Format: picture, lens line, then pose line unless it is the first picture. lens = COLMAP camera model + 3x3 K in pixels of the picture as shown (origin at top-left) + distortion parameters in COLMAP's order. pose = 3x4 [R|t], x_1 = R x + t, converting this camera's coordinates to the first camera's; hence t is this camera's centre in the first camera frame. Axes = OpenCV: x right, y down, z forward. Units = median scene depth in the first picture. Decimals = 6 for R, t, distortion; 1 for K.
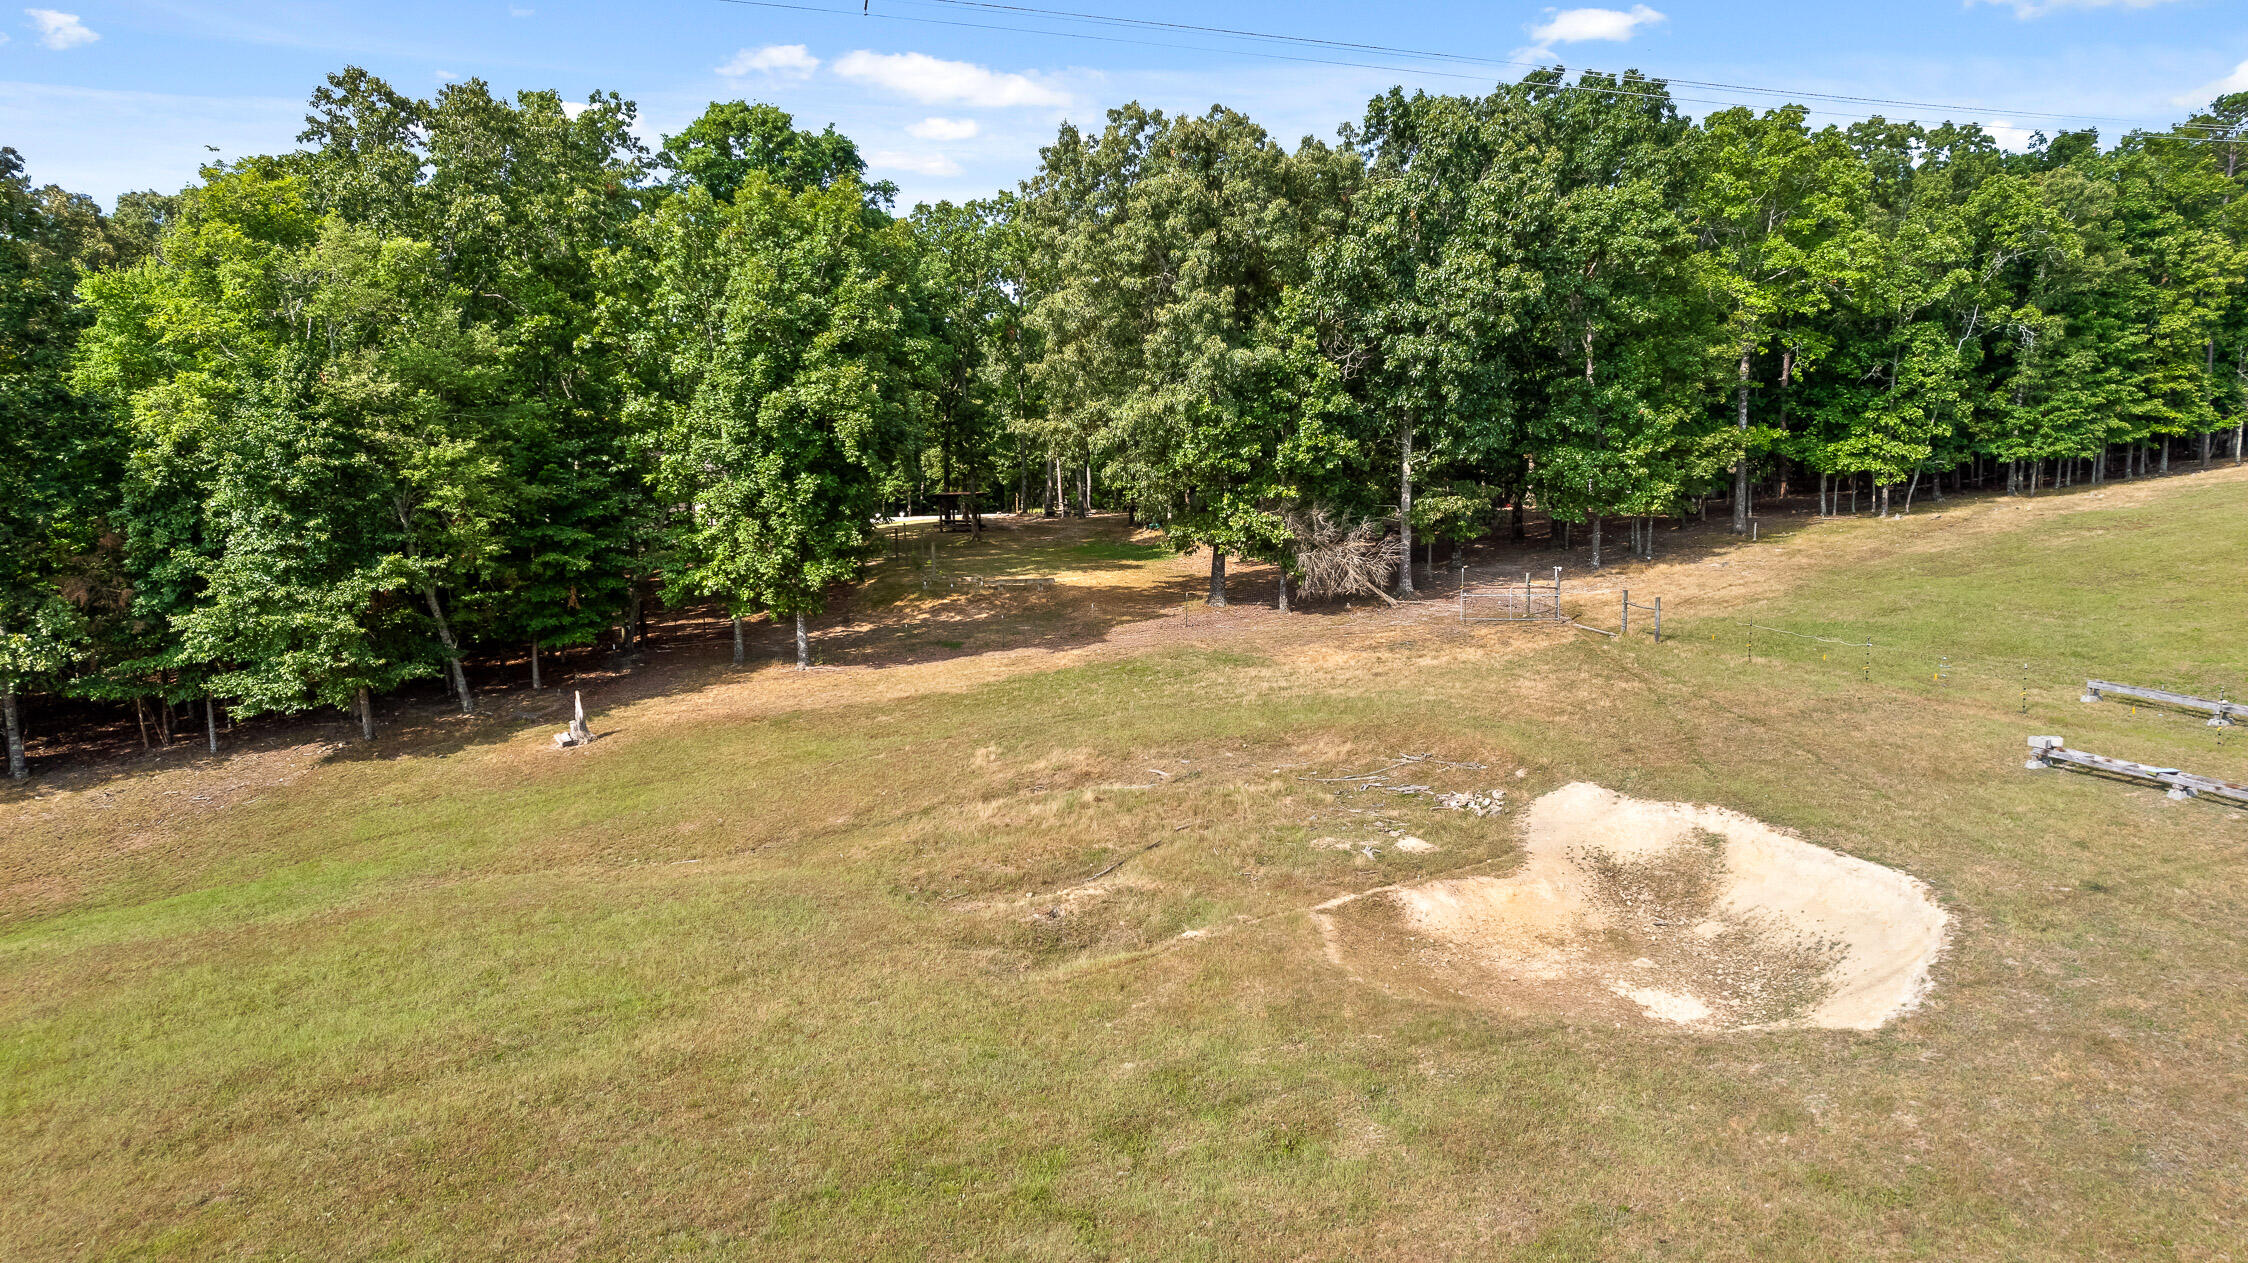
lens RADIAL K [[1427.6, 0, 1124.0], [0, 1427.6, 631.5], [0, 0, 1]] dist [-0.079939, 0.065302]
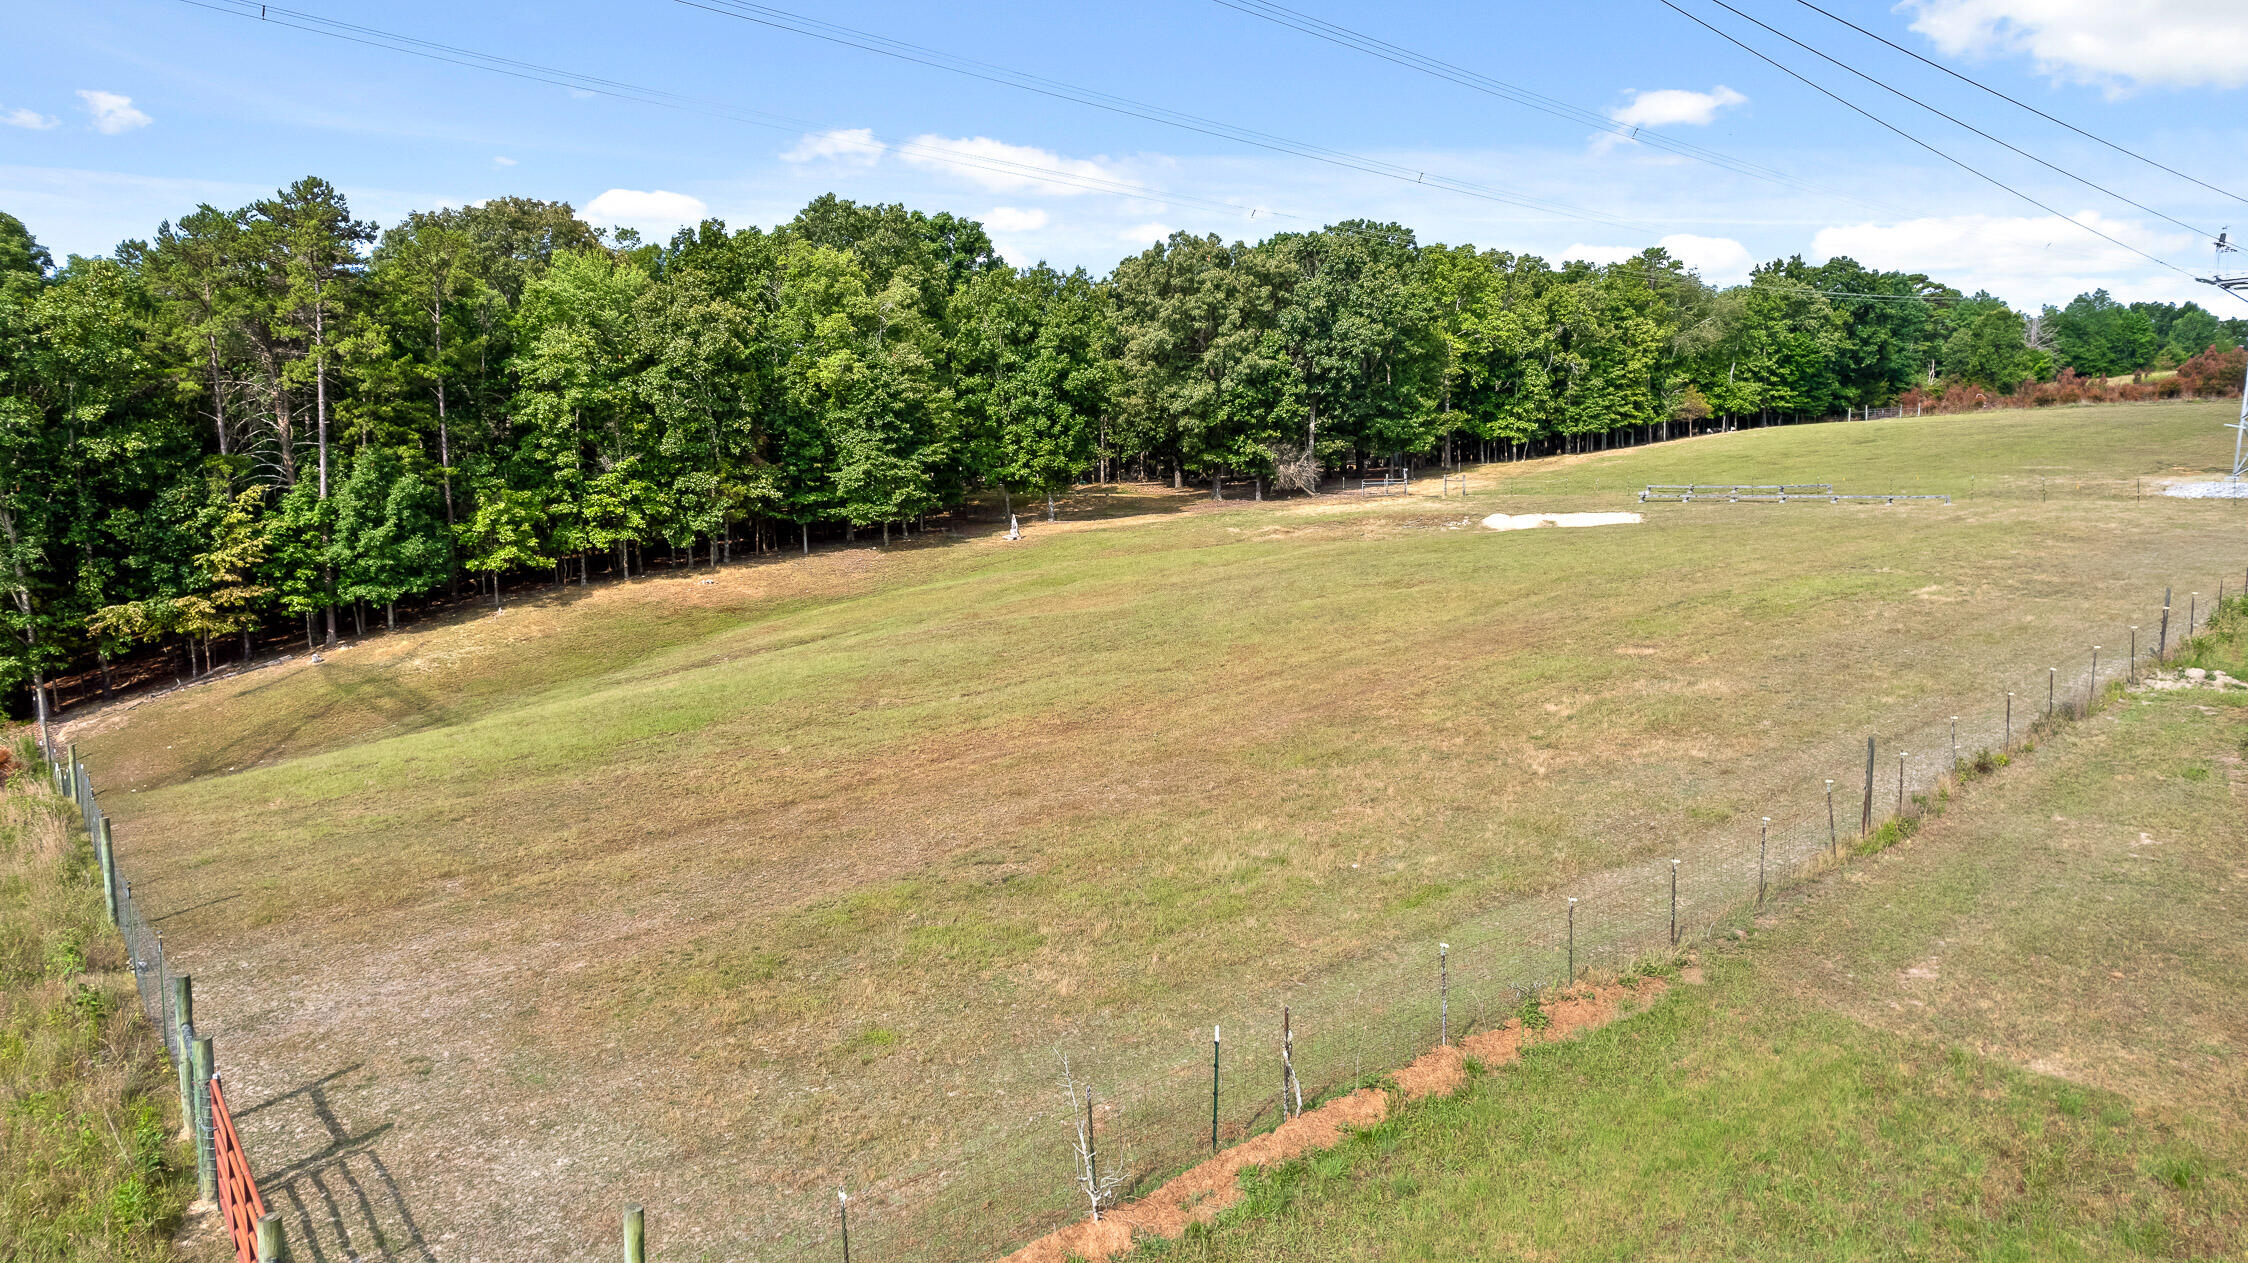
lens RADIAL K [[1427.6, 0, 1124.0], [0, 1427.6, 631.5], [0, 0, 1]] dist [-0.079939, 0.065302]
pose [[0.945046, -0.032878, 0.325279, -0.665985], [0.044063, 0.998662, -0.027077, 0.199505], [-0.323954, 0.039922, 0.945230, -0.712174]]
